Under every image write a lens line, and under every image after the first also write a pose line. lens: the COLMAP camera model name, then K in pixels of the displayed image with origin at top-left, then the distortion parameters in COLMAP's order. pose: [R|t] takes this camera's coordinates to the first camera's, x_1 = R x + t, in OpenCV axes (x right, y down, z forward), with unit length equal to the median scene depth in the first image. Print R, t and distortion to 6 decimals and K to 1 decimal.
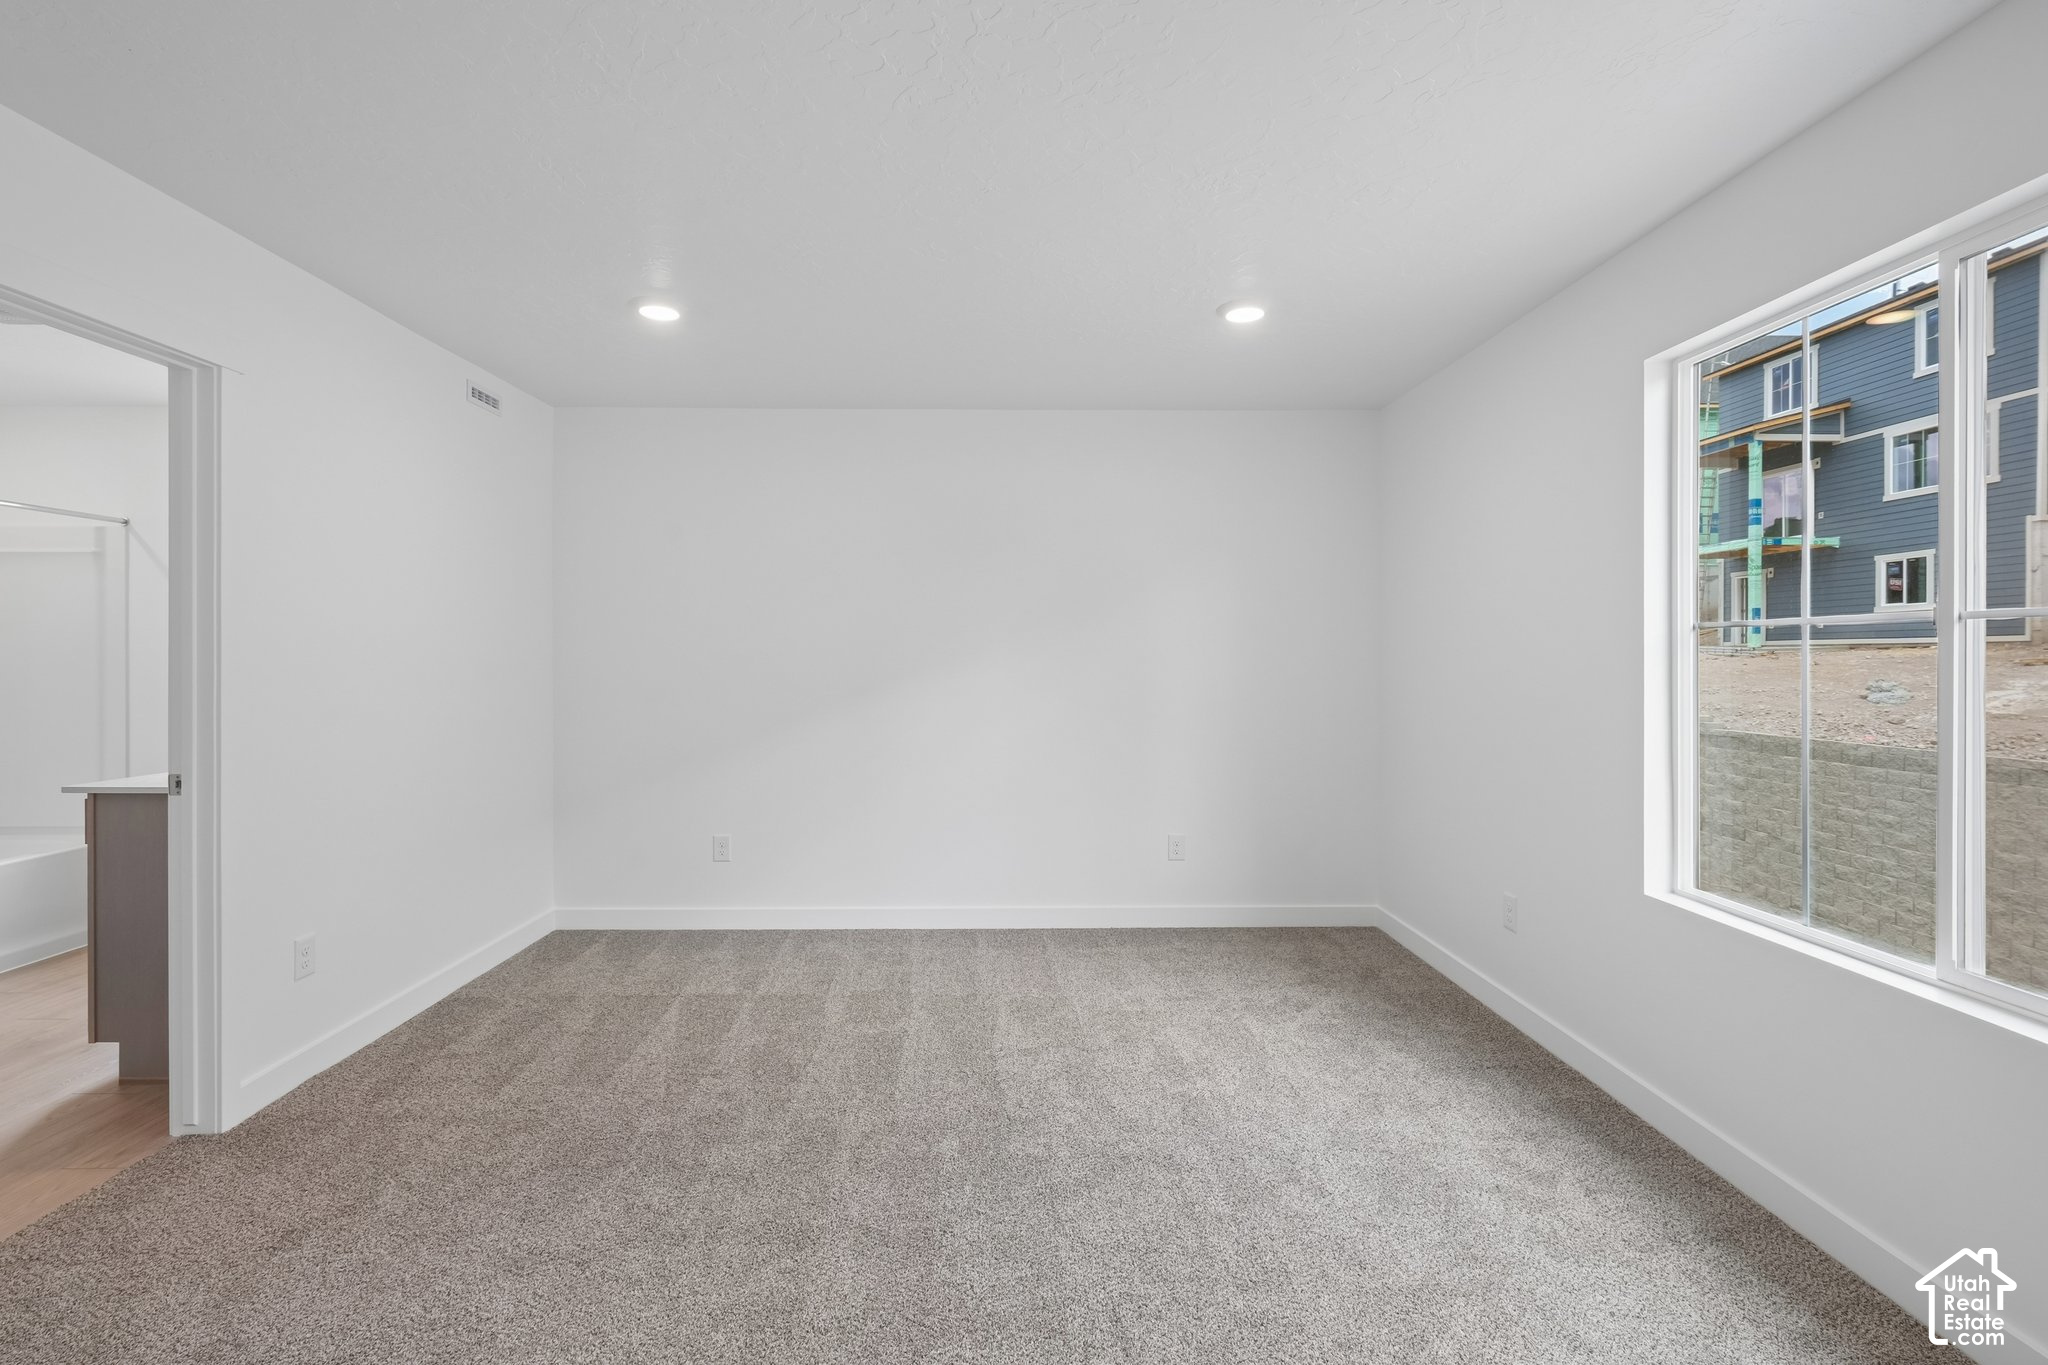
lens RADIAL K [[926.6, 0, 1032.8], [0, 926.6, 665.5], [0, 0, 1]] dist [-0.004041, 0.003055]
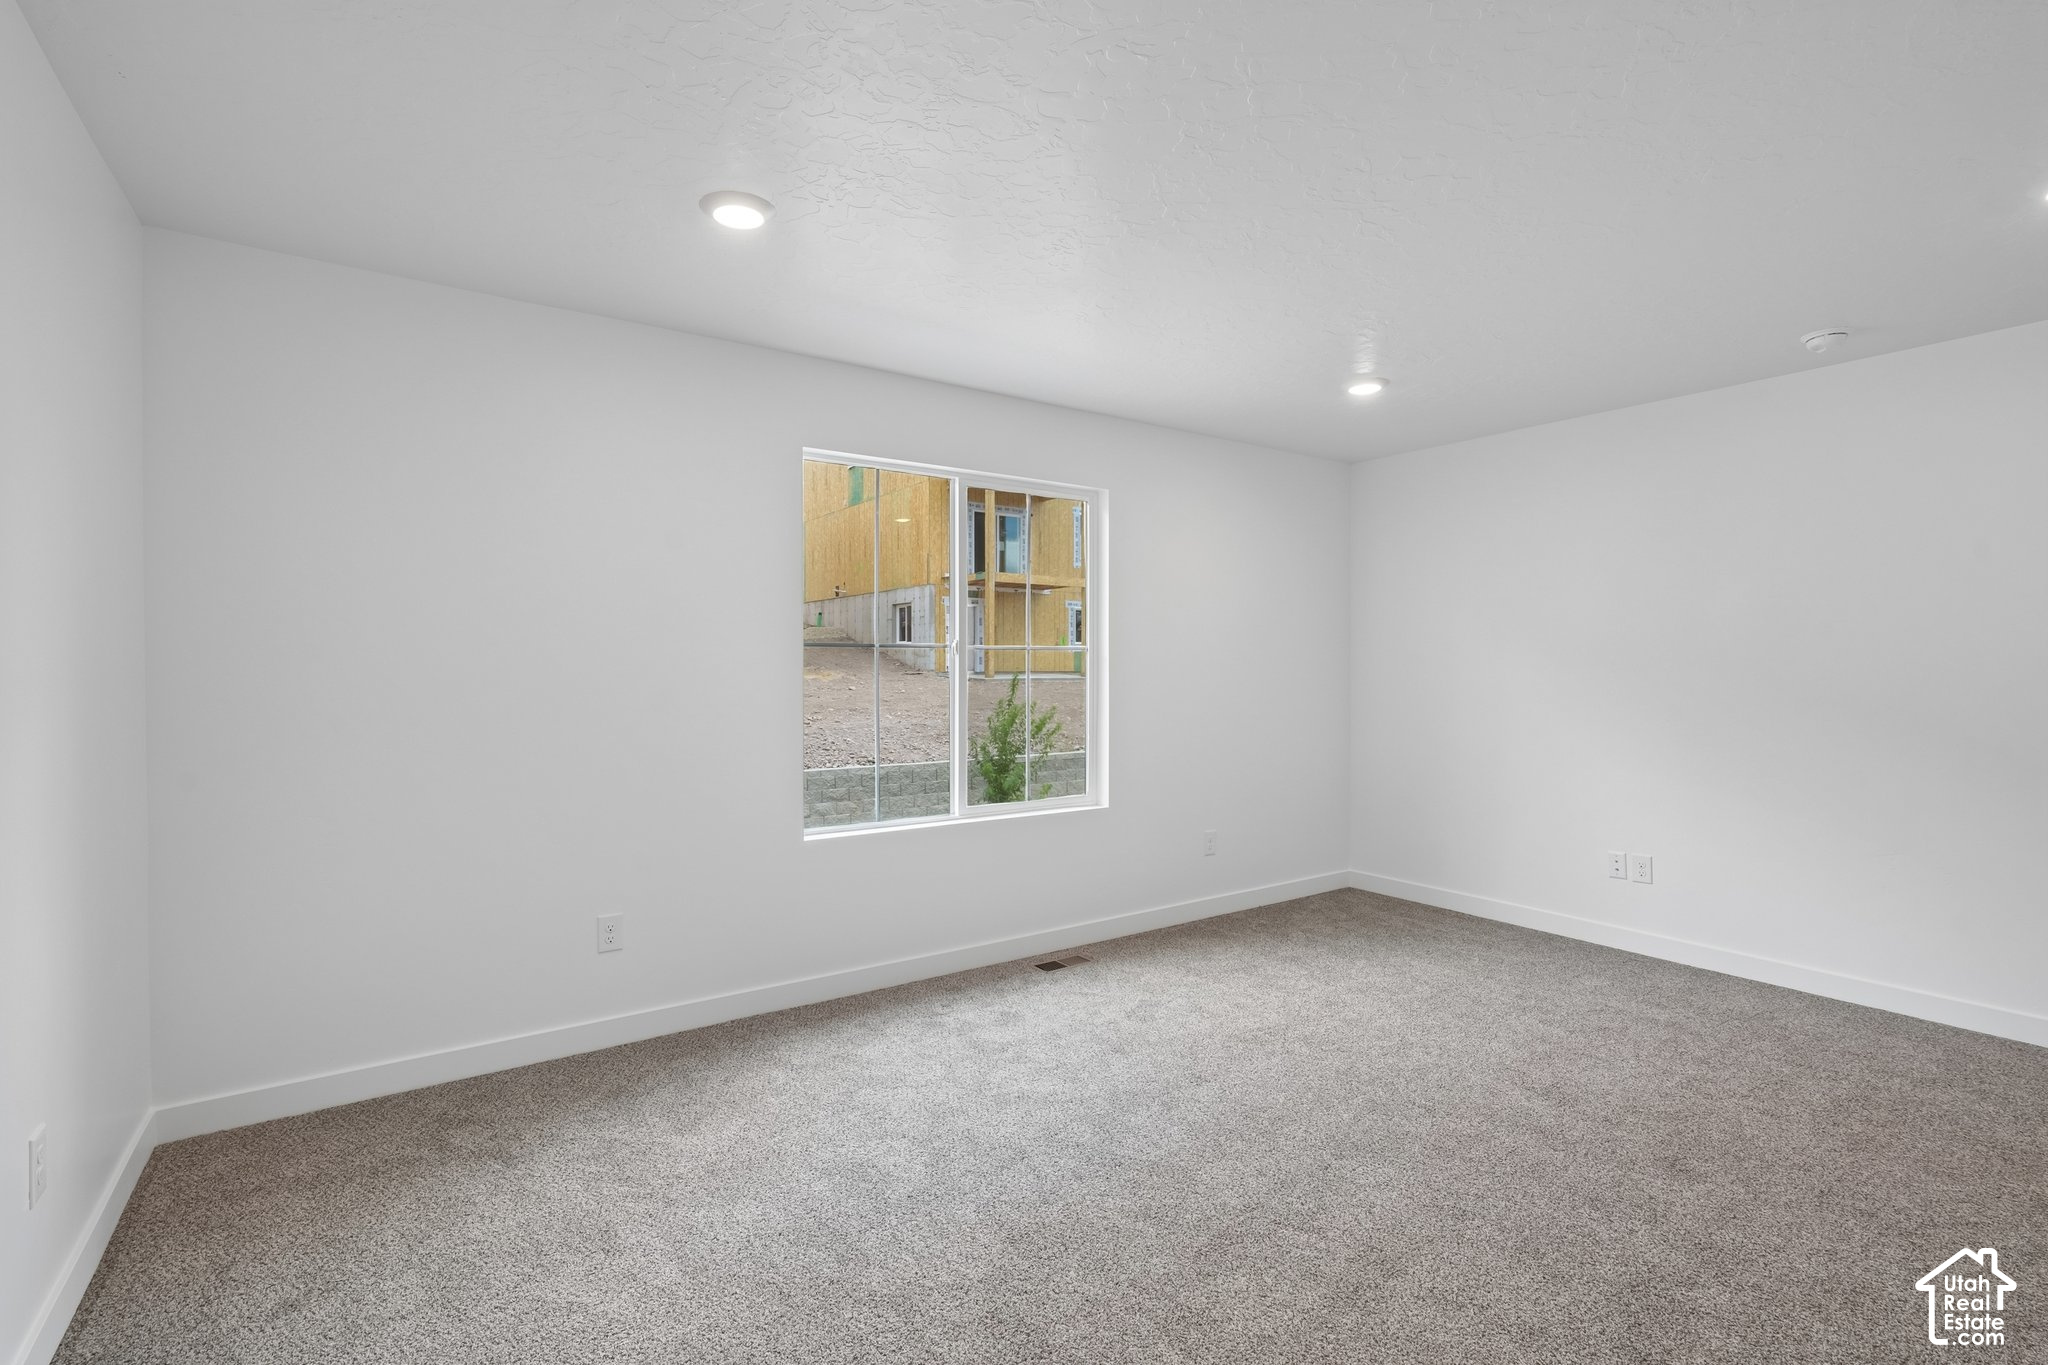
lens RADIAL K [[926.6, 0, 1017.9], [0, 926.6, 679.2], [0, 0, 1]] dist [-0.004041, 0.003055]
pose [[-0.552513, -0.017726, 0.833316, -0.626124], [0.001535, 0.999750, 0.022284, -0.017101], [-0.833503, 0.013591, -0.552348, 1.463041]]
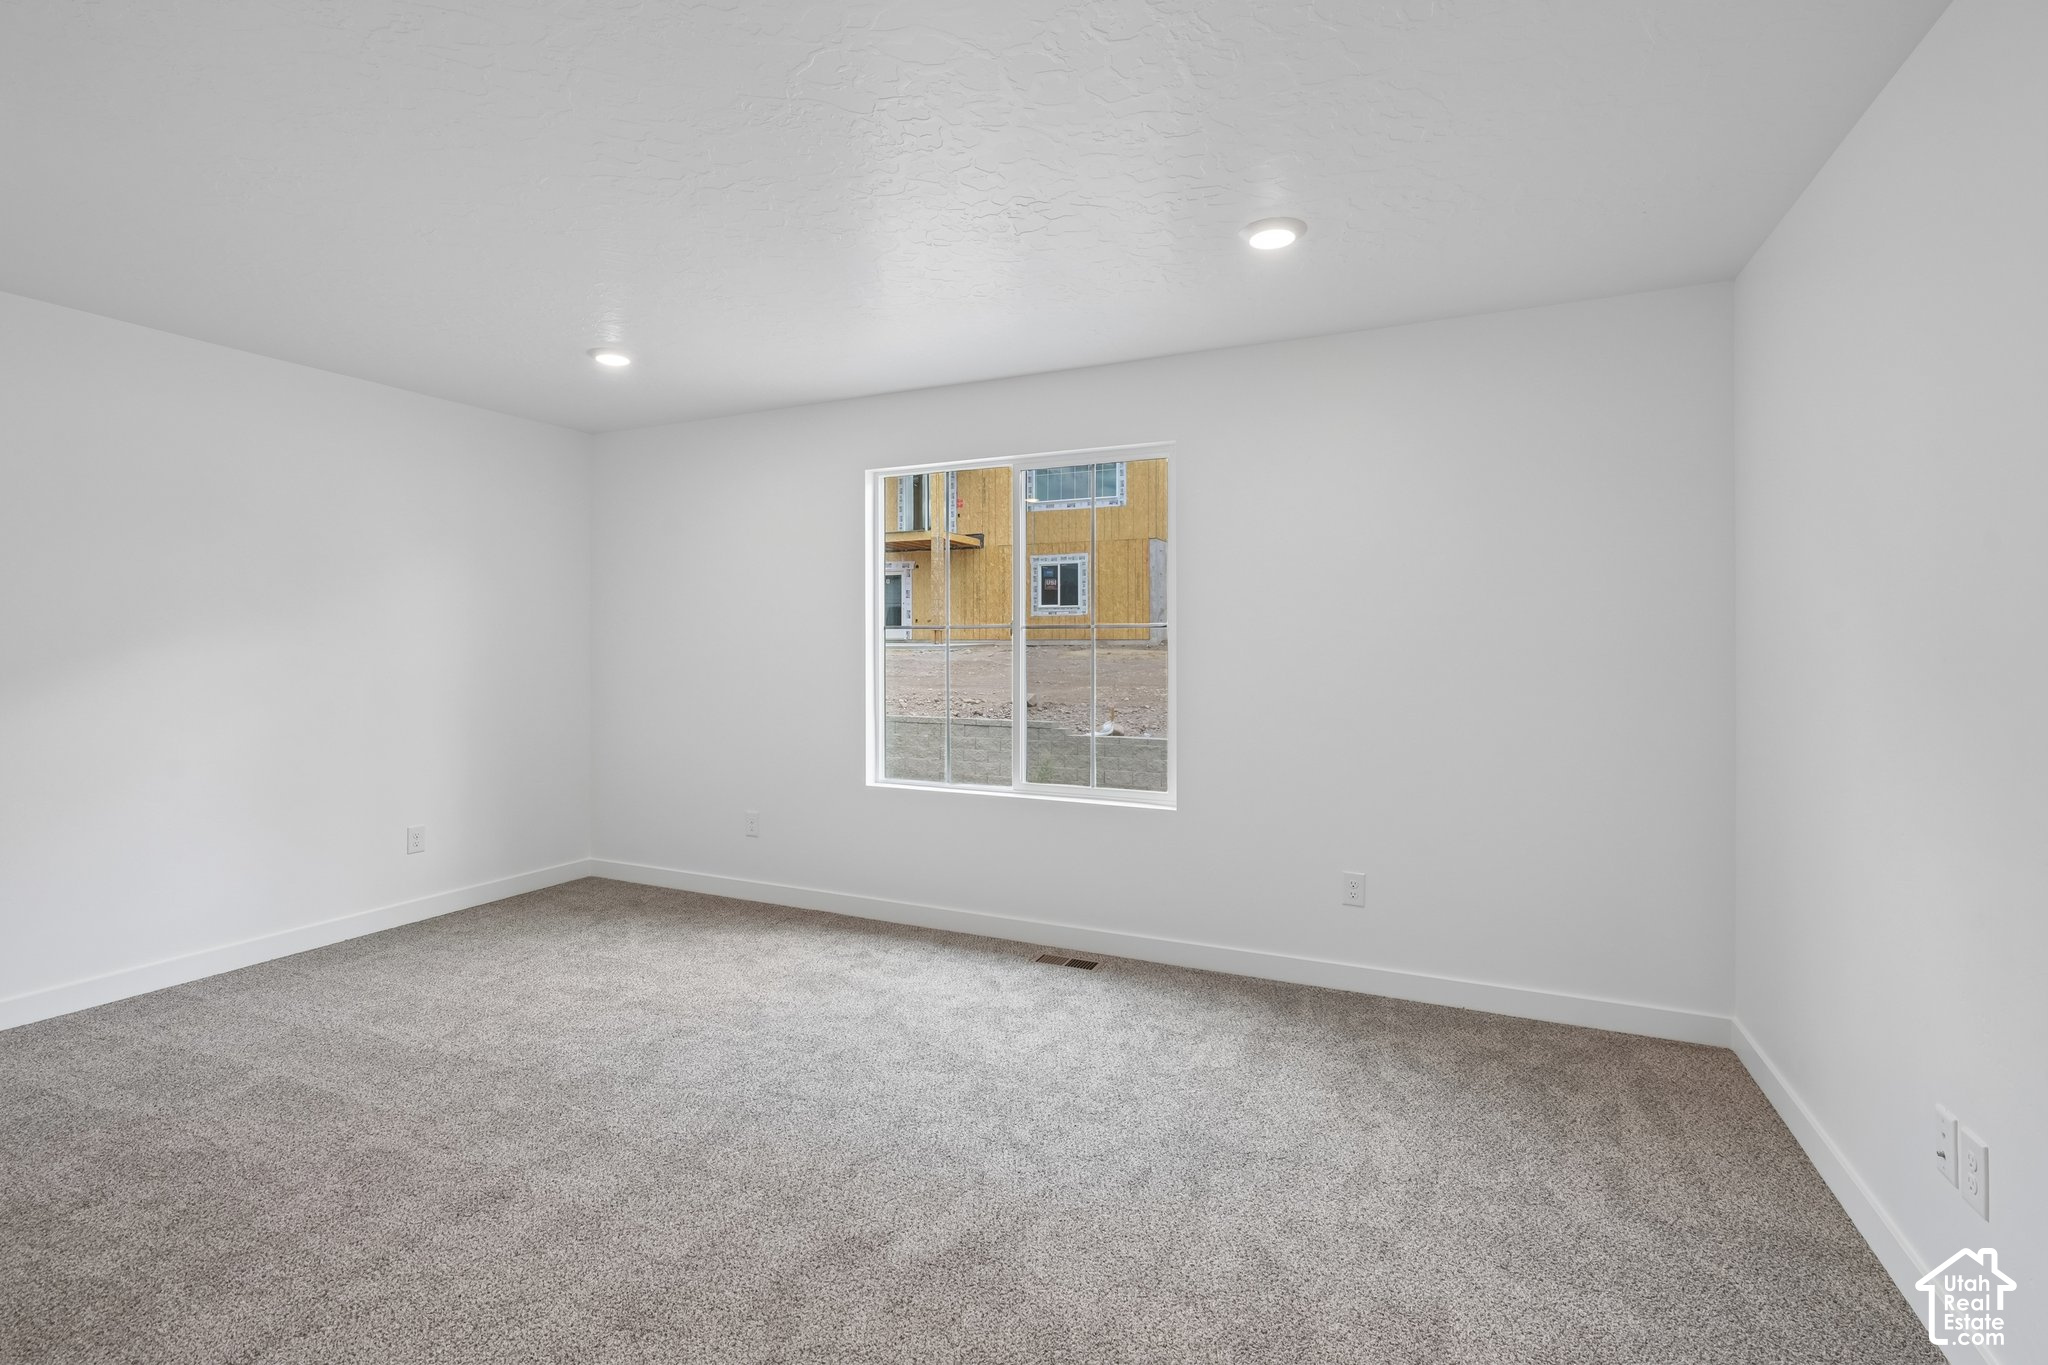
lens RADIAL K [[926.6, 0, 1007.3], [0, 926.6, 659.6], [0, 0, 1]] dist [-0.004041, 0.003055]
pose [[0.452931, -0.011651, 0.891469, -0.717991], [0.007175, 0.999930, 0.009423, 0.002703], [-0.891516, 0.002128, 0.452983, 0.002333]]
